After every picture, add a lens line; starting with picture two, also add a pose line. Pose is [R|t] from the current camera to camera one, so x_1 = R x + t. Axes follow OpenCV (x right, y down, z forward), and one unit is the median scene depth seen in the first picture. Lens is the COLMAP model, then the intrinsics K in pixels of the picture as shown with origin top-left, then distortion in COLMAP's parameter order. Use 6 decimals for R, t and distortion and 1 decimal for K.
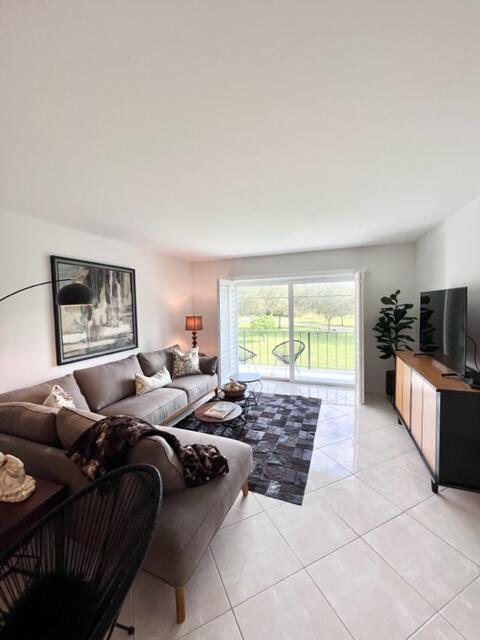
lens RADIAL K [[255.6, 0, 241.7], [0, 255.6, 317.3], [0, 0, 1]] dist [-0.001461, -0.000180]
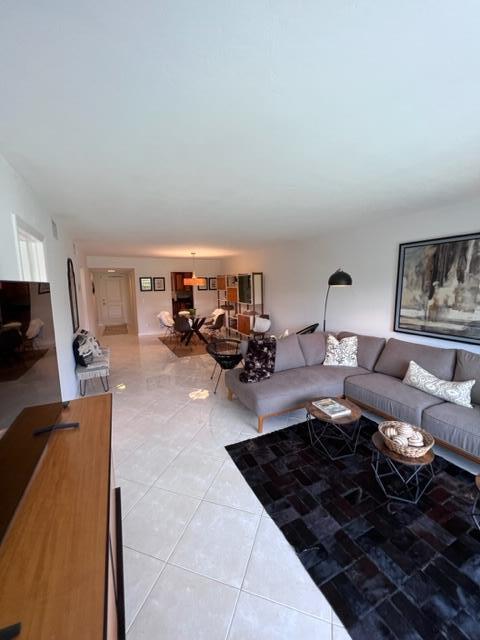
lens RADIAL K [[255.6, 0, 241.7], [0, 255.6, 317.3], [0, 0, 1]] dist [-0.001461, -0.000180]
pose [[-0.685248, 0.125044, -0.717495, 0.565515], [-0.007376, 0.983909, 0.178518, -0.081863], [0.728272, 0.127621, -0.673299, 1.024275]]
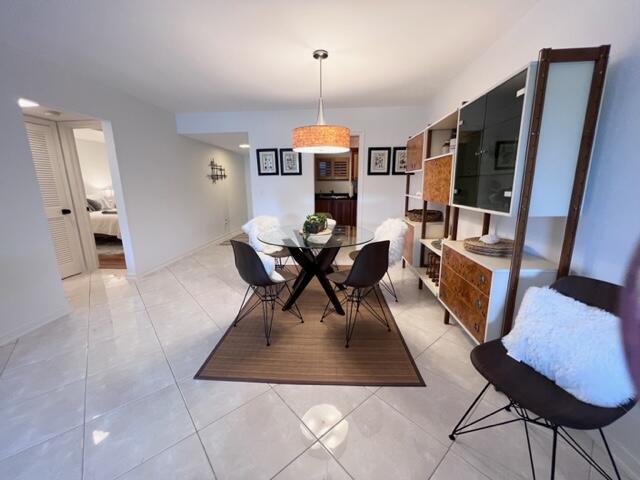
lens RADIAL K [[257.0, 0, 318.7], [0, 257.0, 238.3], [0, 0, 1]] dist [-0.000440, 0.000093]
pose [[-0.963078, 0.086769, -0.254857, -0.418818], [0.018077, 0.965345, 0.260350, 0.077761], [0.268615, 0.246131, -0.931271, 0.128624]]
